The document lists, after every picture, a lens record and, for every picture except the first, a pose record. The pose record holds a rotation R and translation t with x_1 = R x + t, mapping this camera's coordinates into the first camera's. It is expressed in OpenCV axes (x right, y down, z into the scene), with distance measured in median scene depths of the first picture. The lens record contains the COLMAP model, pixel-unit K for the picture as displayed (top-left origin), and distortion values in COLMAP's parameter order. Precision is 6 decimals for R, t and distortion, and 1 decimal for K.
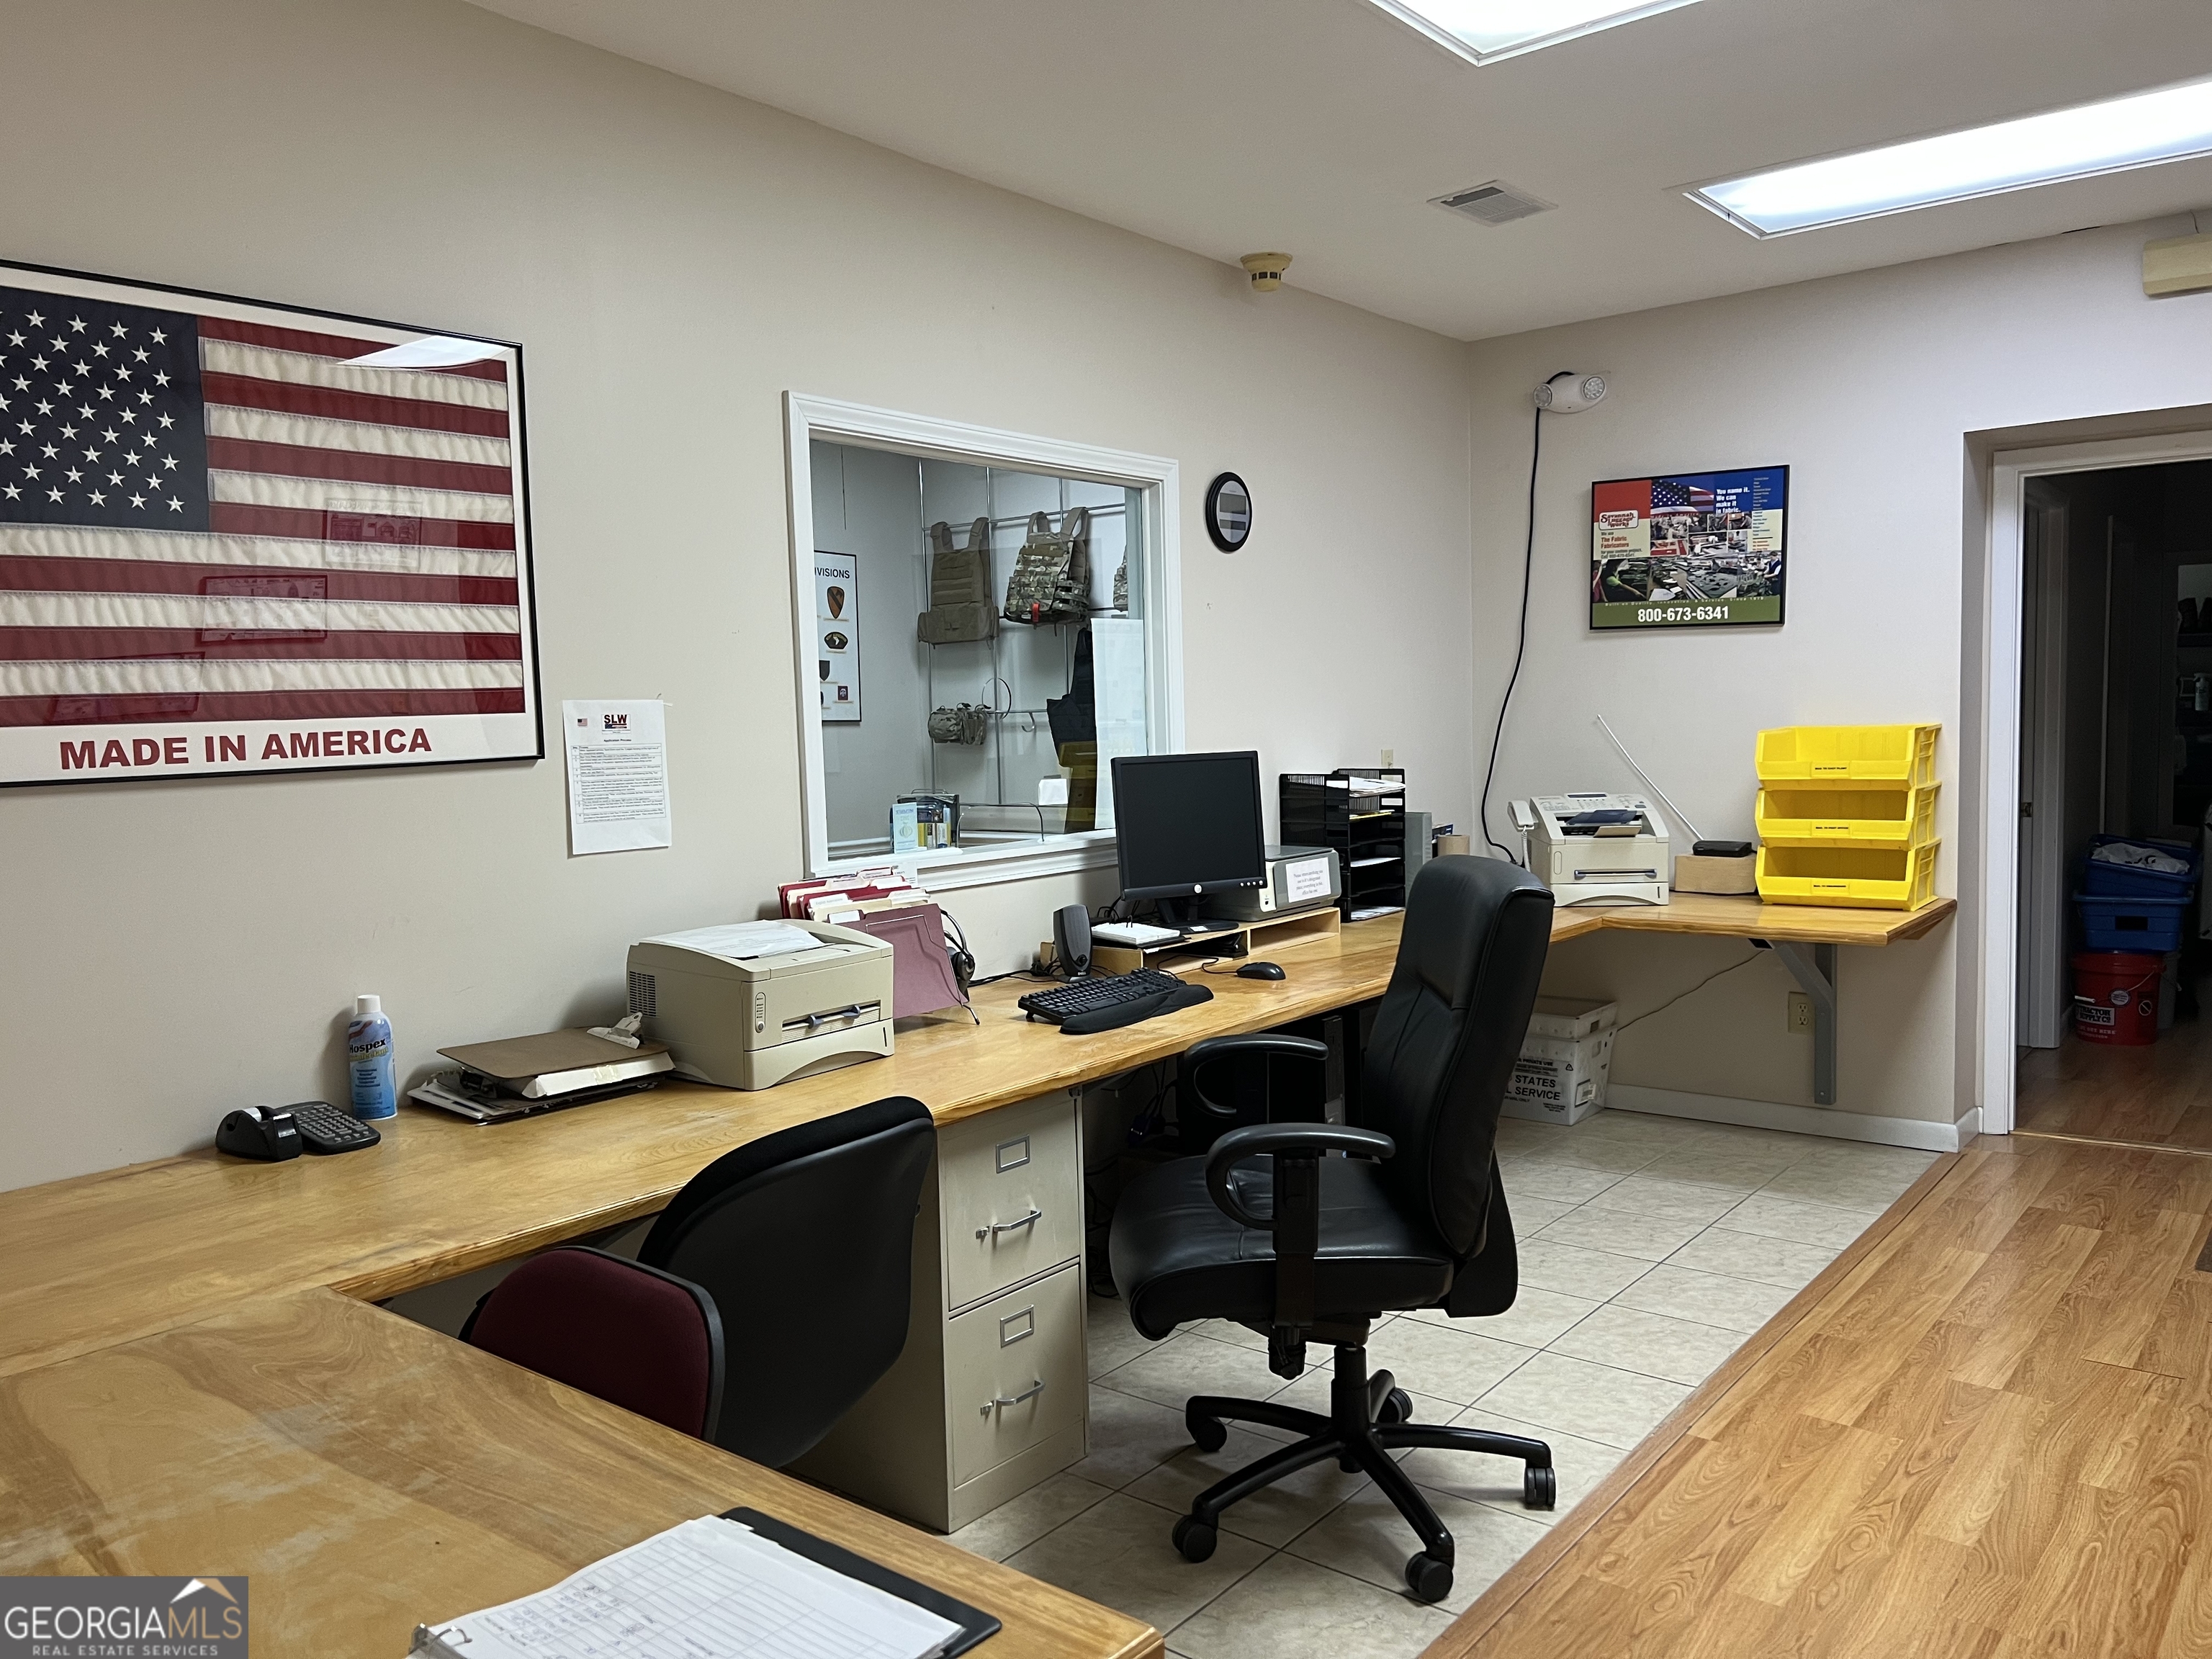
lens RADIAL K [[1649.6, 0, 1103.3], [0, 1649.6, 835.1], [0, 0, 1]] dist [0.009685, 0.000843]
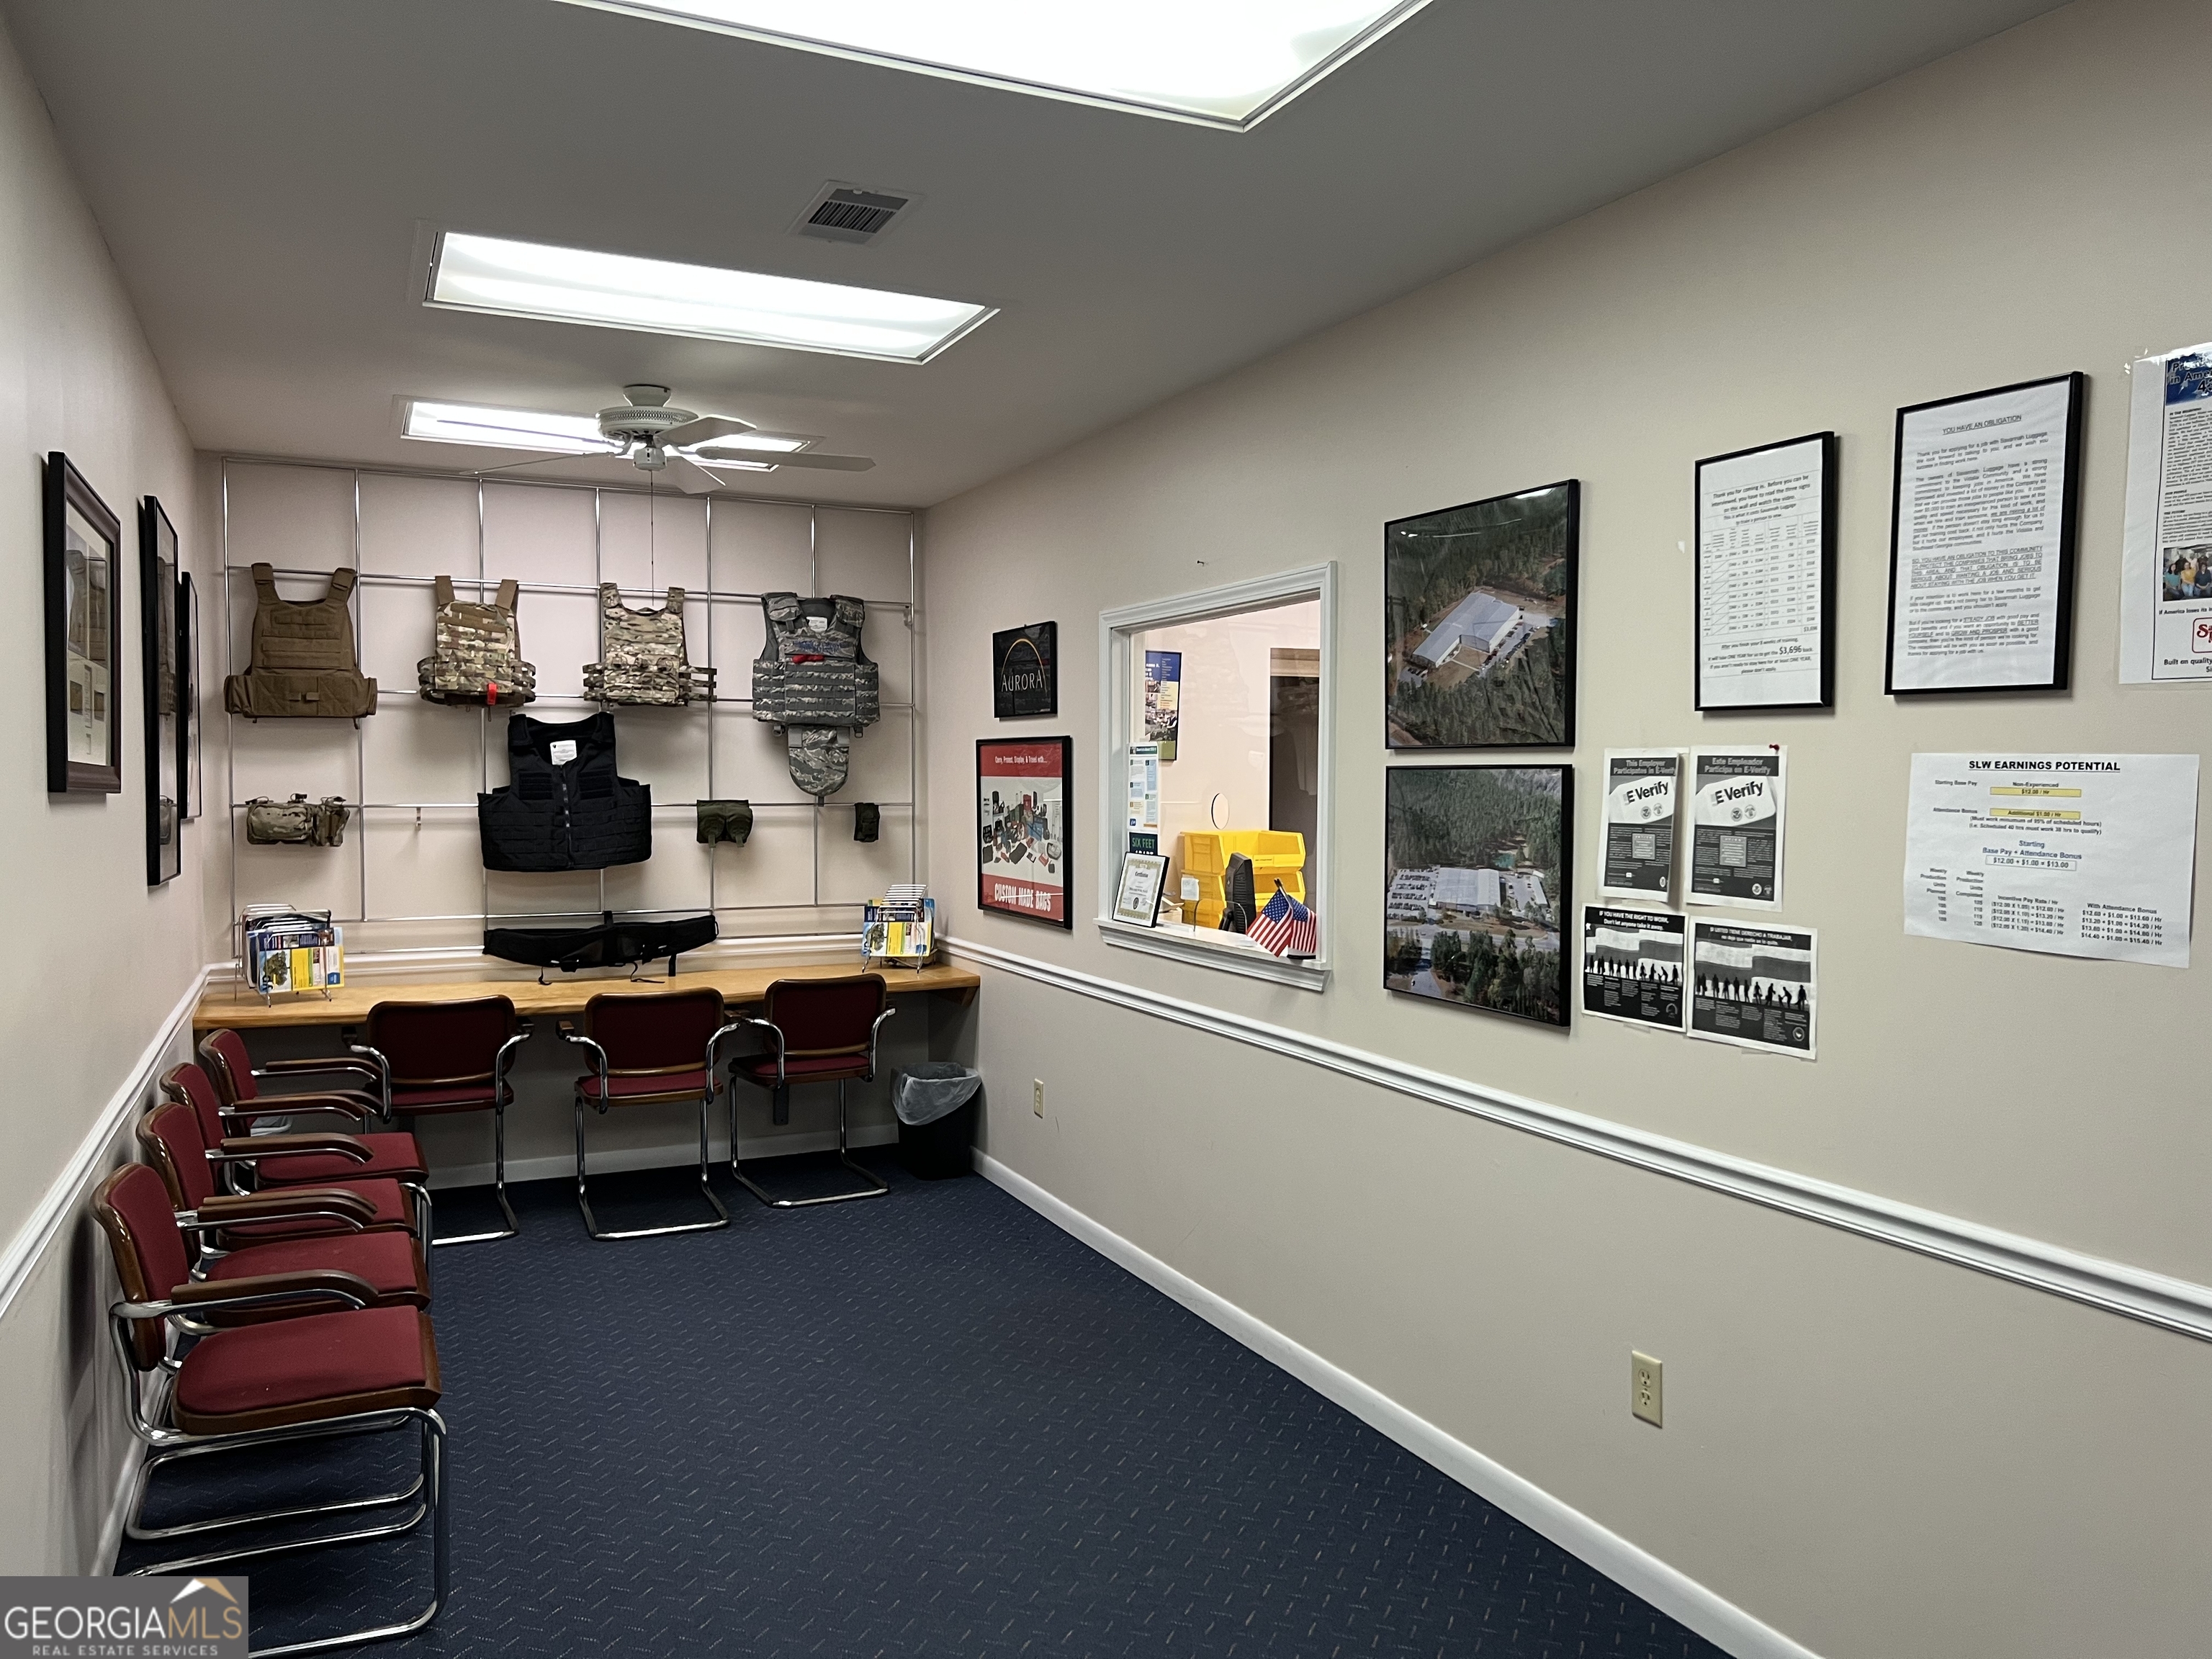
lens RADIAL K [[1649.6, 0, 1108.1], [0, 1649.6, 831.9], [0, 0, 1]] dist [0.009685, 0.000843]
pose [[0.422616, 0.009449, 0.906260, -0.679965], [0.053461, 0.997945, -0.035336, -0.013912], [-0.904731, 0.063383, 0.421242, 0.336833]]
